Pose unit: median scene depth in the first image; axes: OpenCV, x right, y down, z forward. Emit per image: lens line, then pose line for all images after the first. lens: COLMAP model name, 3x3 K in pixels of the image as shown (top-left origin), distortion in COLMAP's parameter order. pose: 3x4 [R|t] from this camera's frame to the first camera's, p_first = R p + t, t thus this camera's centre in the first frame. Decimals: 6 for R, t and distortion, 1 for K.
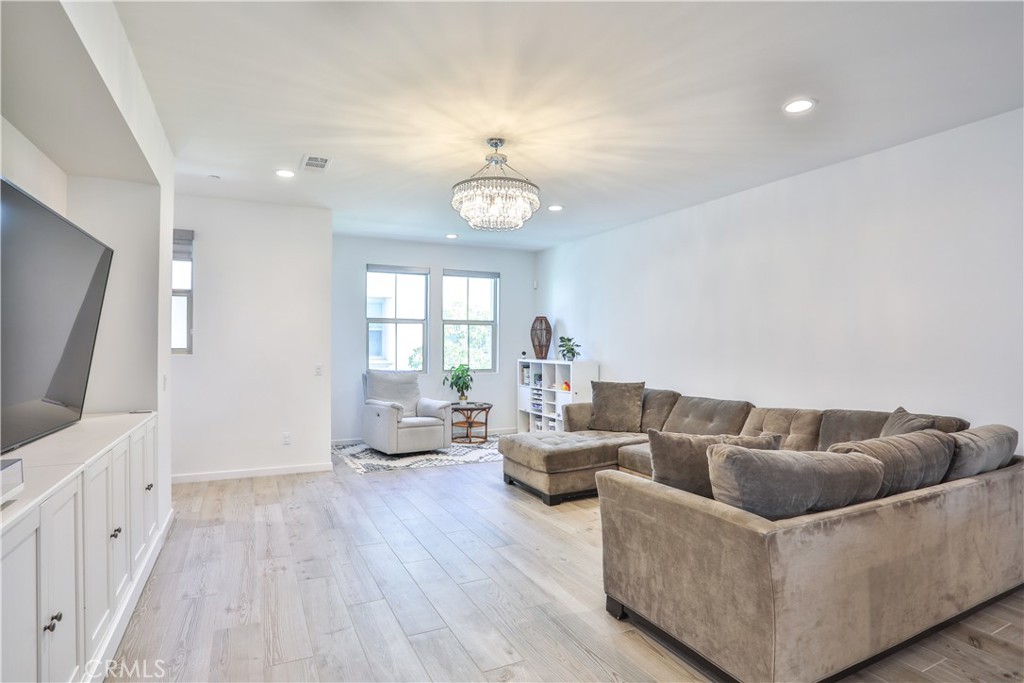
lens RADIAL K [[527.6, 0, 507.3], [0, 527.6, 340.2], [0, 0, 1]] dist [-0.090171, 0.044633]
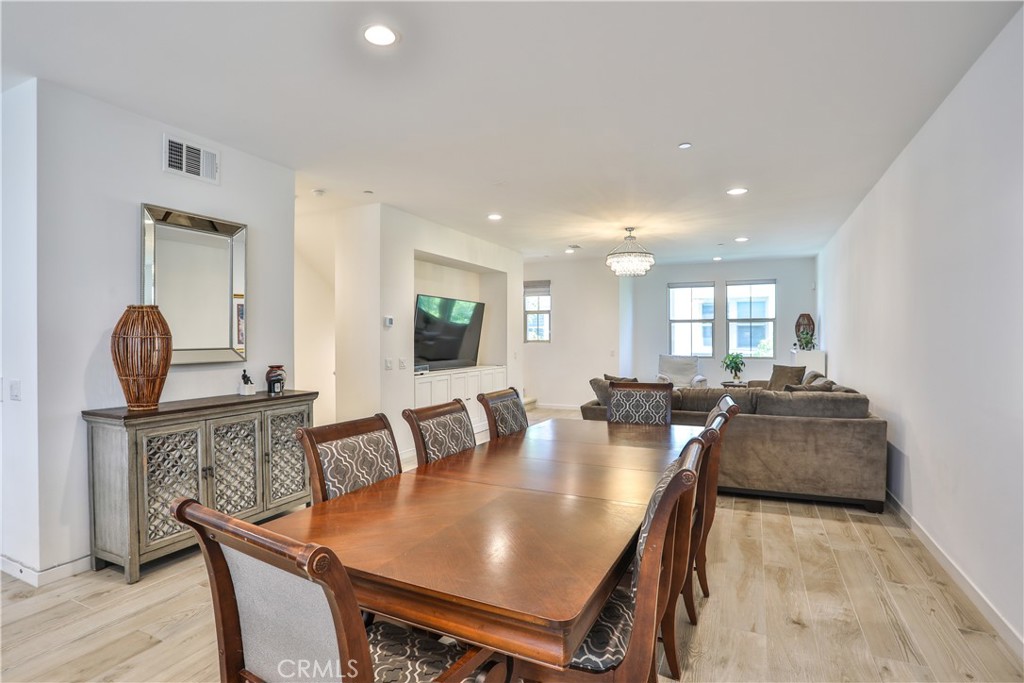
lens RADIAL K [[527.6, 0, 507.3], [0, 527.6, 340.2], [0, 0, 1]] dist [-0.090171, 0.044633]
pose [[0.610305, -0.000224, -0.792166, 0.597532], [0.009937, 0.999923, 0.007373, -0.000516], [0.792104, -0.012371, 0.610261, -0.247408]]
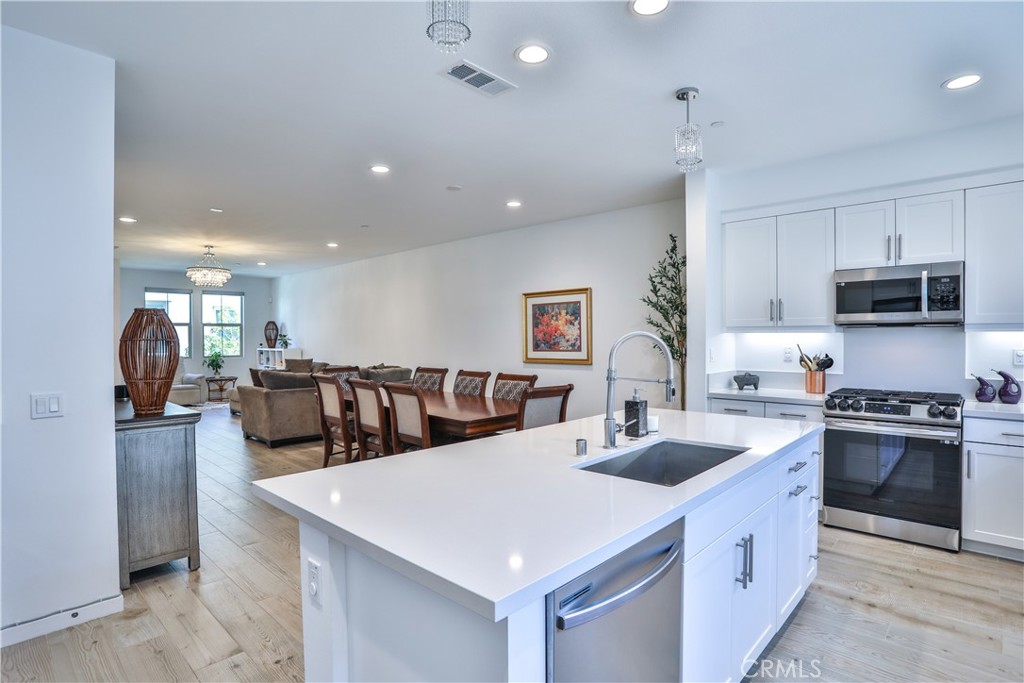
lens RADIAL K [[527.6, 0, 507.3], [0, 527.6, 340.2], [0, 0, 1]] dist [-0.090171, 0.044633]
pose [[0.941414, -0.011596, 0.337053, 0.212786], [0.006703, 0.999855, 0.015678, -0.007634], [-0.337185, -0.012500, 0.941355, -0.723328]]
